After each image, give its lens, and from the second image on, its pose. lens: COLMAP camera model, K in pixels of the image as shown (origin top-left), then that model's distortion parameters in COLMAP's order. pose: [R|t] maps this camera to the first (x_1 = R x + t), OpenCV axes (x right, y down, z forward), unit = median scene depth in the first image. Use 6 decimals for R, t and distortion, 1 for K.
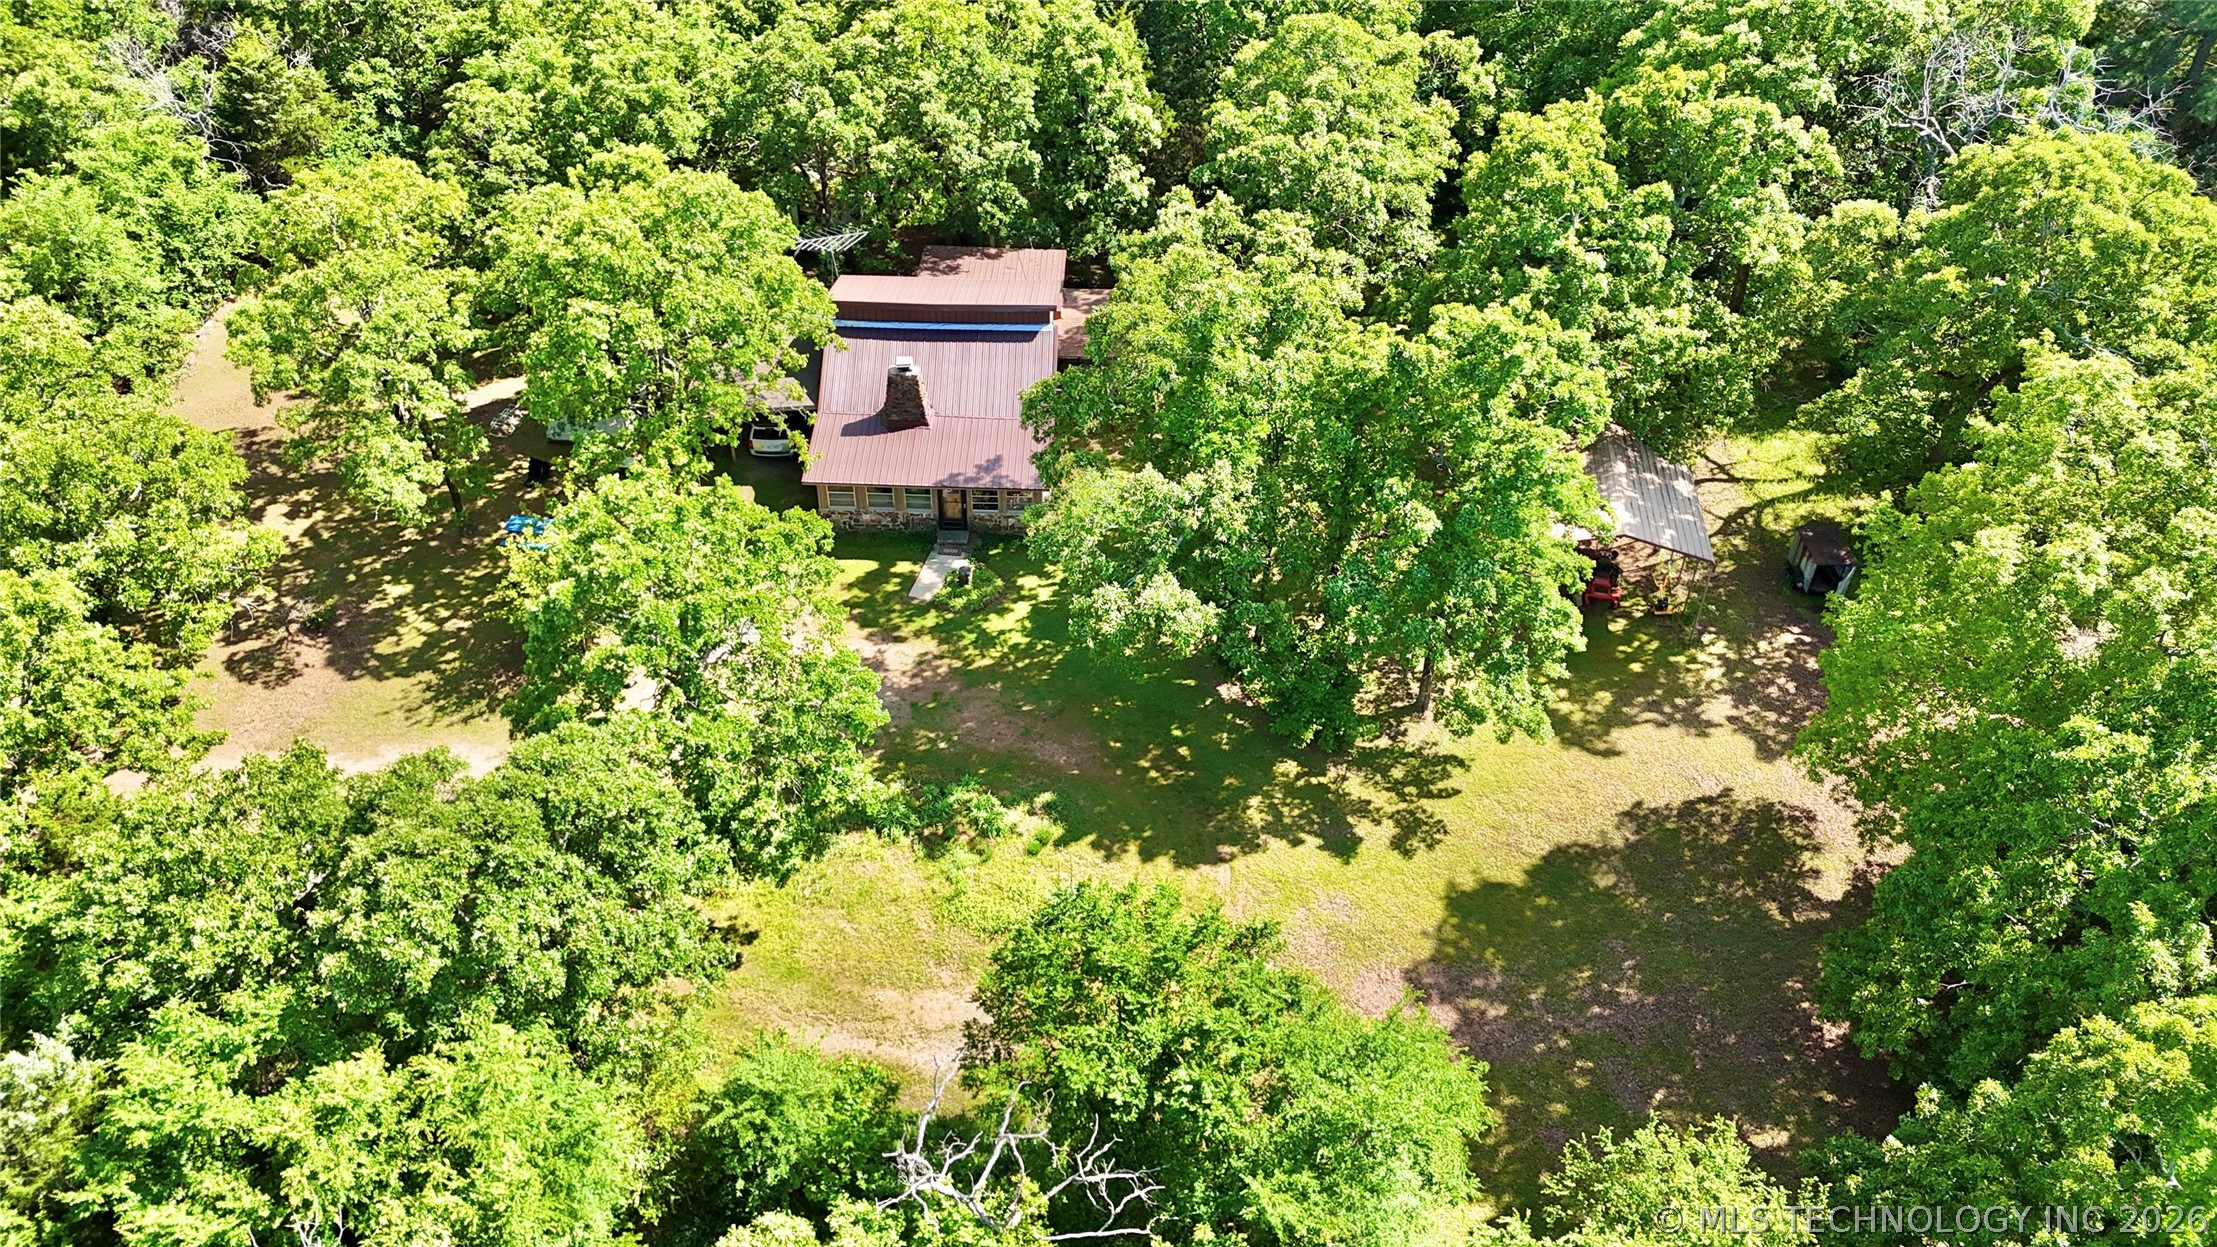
lens RADIAL K [[1613.1, 0, 1114.0], [0, 1613.1, 616.6], [0, 0, 1]] dist [0.050509, -0.053806]
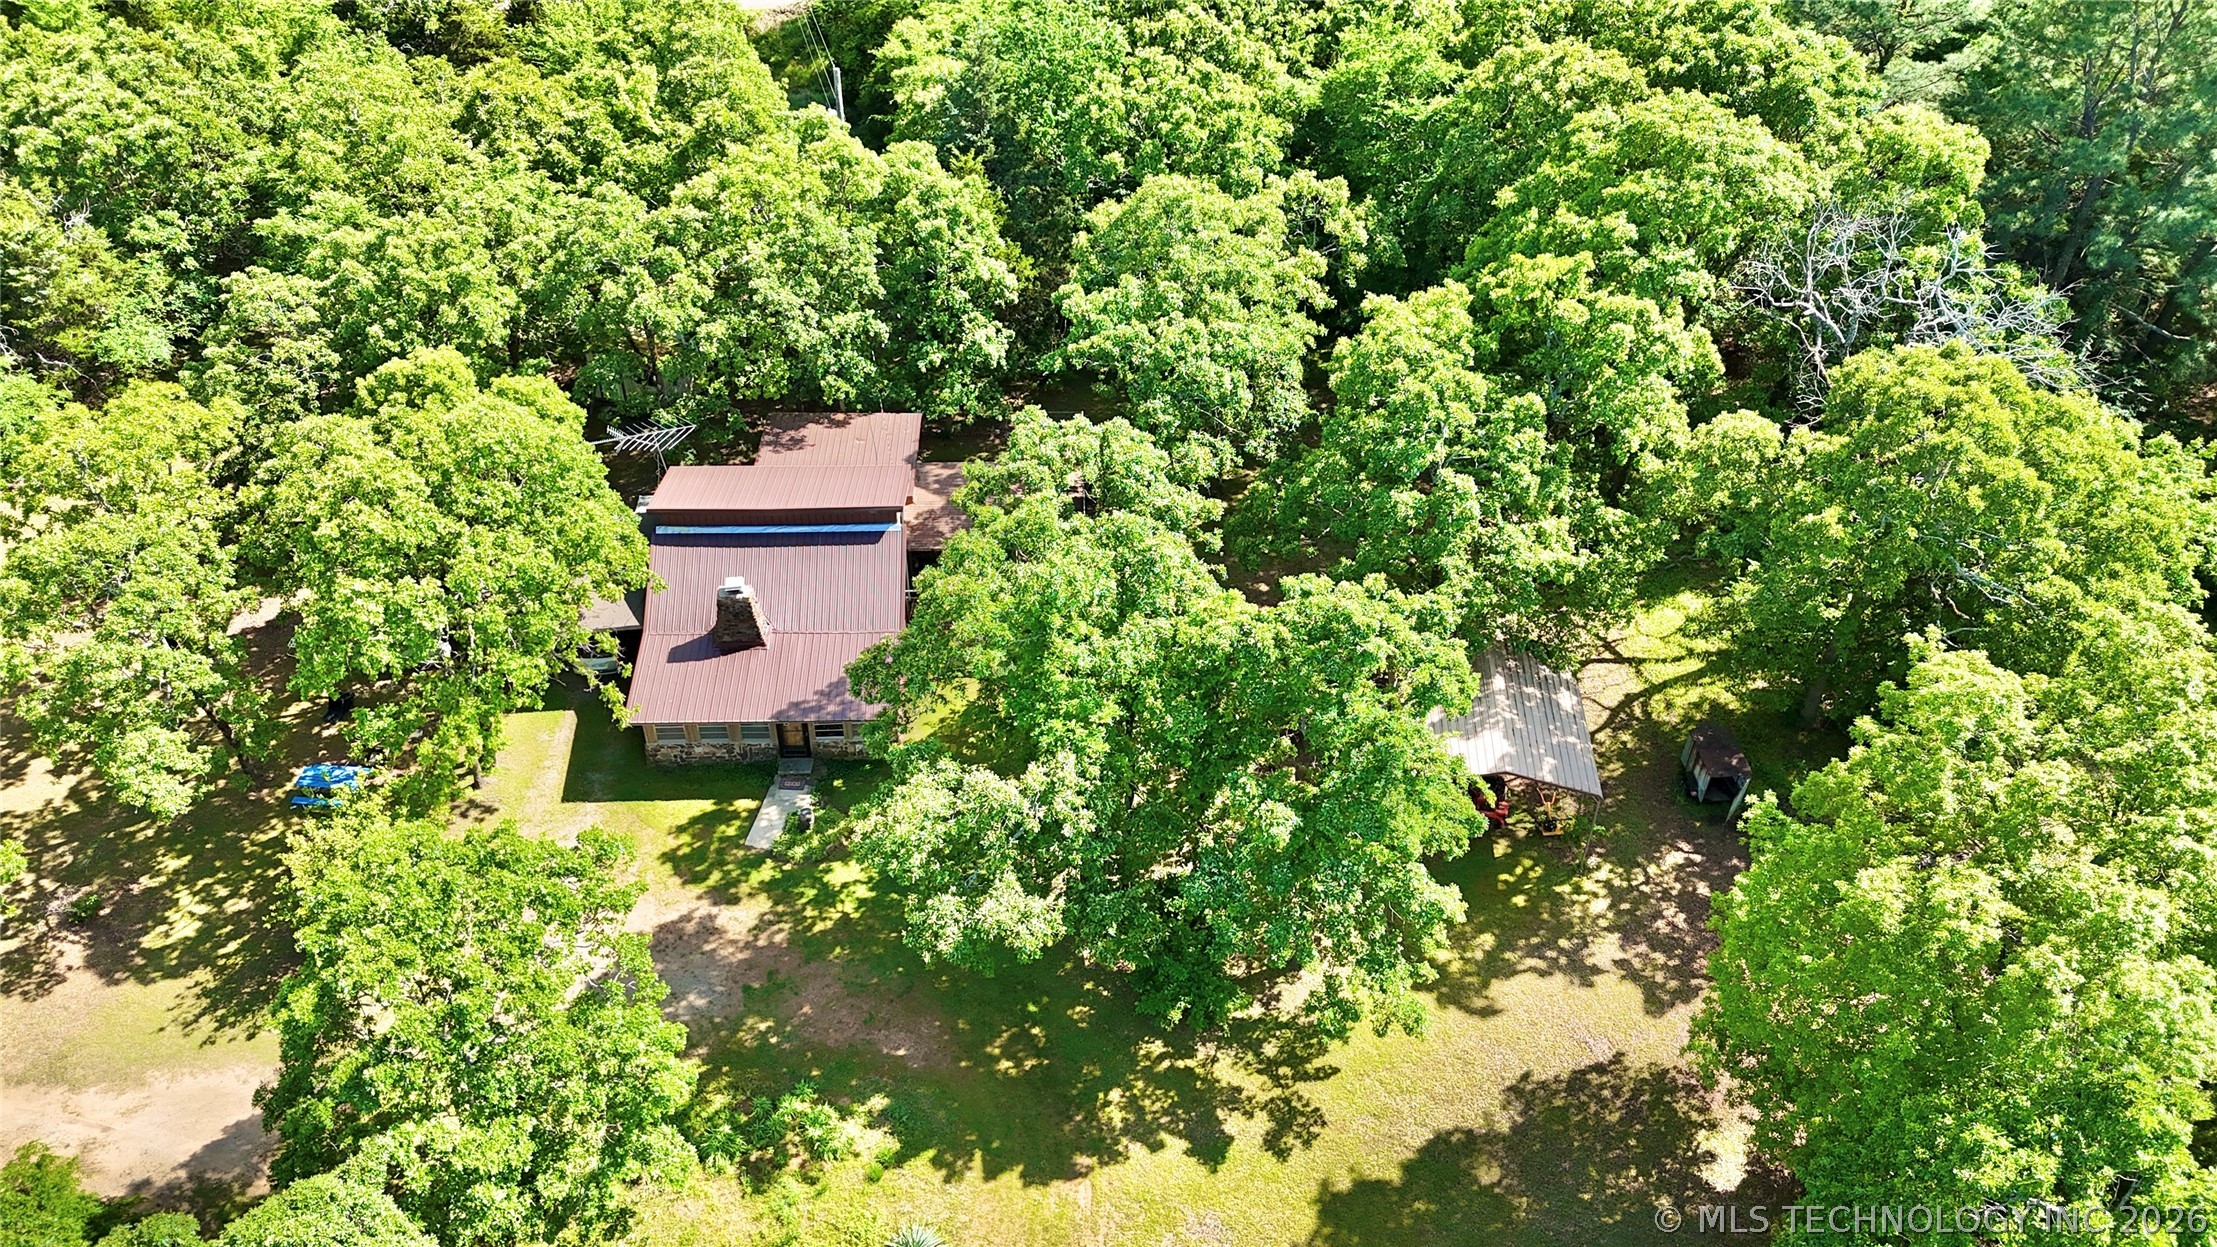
lens RADIAL K [[1613.1, 0, 1100.5], [0, 1613.1, 630.3], [0, 0, 1]] dist [0.050509, -0.053806]
pose [[0.998685, -0.027018, 0.043575, 0.041317], [0.026122, 0.999438, 0.021023, -0.154016], [-0.044118, -0.019857, 0.998829, 0.070436]]
